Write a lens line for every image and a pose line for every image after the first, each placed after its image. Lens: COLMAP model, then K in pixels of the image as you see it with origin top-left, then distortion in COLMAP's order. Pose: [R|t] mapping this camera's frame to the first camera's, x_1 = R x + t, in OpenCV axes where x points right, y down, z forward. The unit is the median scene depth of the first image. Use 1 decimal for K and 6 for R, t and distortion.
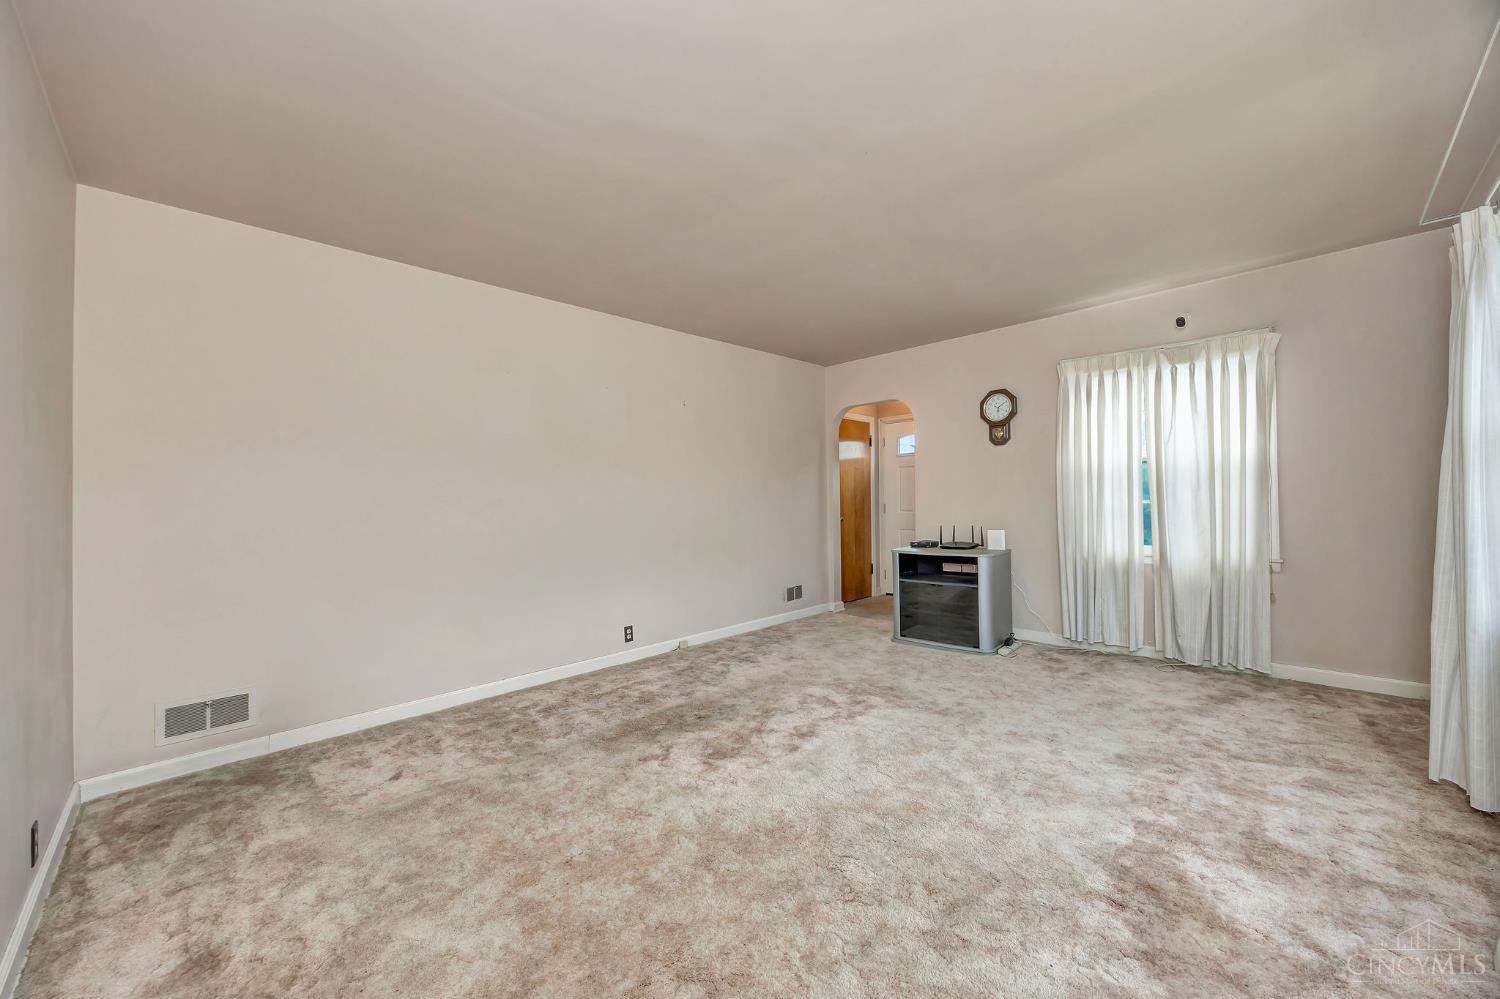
lens RADIAL K [[577.2, 0, 745.6], [0, 577.2, 505.2], [0, 0, 1]] dist [-0.007574, 0.000419]
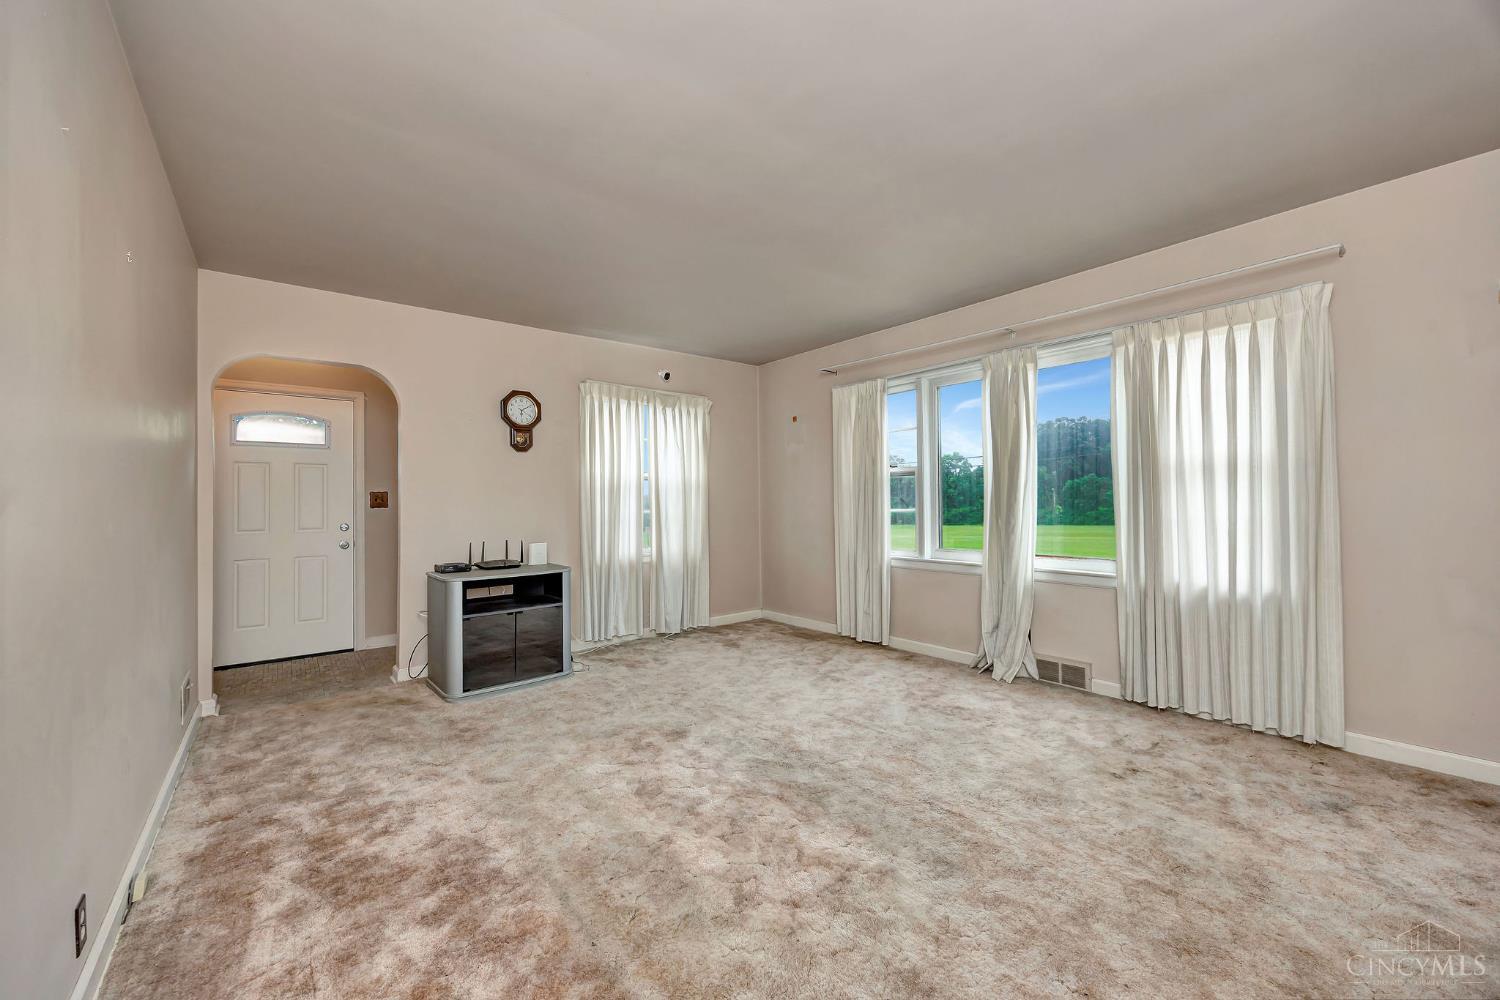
lens RADIAL K [[577.2, 0, 755.4], [0, 577.2, 504.8], [0, 0, 1]] dist [-0.007574, 0.000419]
pose [[0.102717, 0.014986, 0.994598, -0.522747], [0.020569, 0.999641, -0.017186, 0.005655], [-0.994498, 0.022223, 0.102371, 0.643407]]
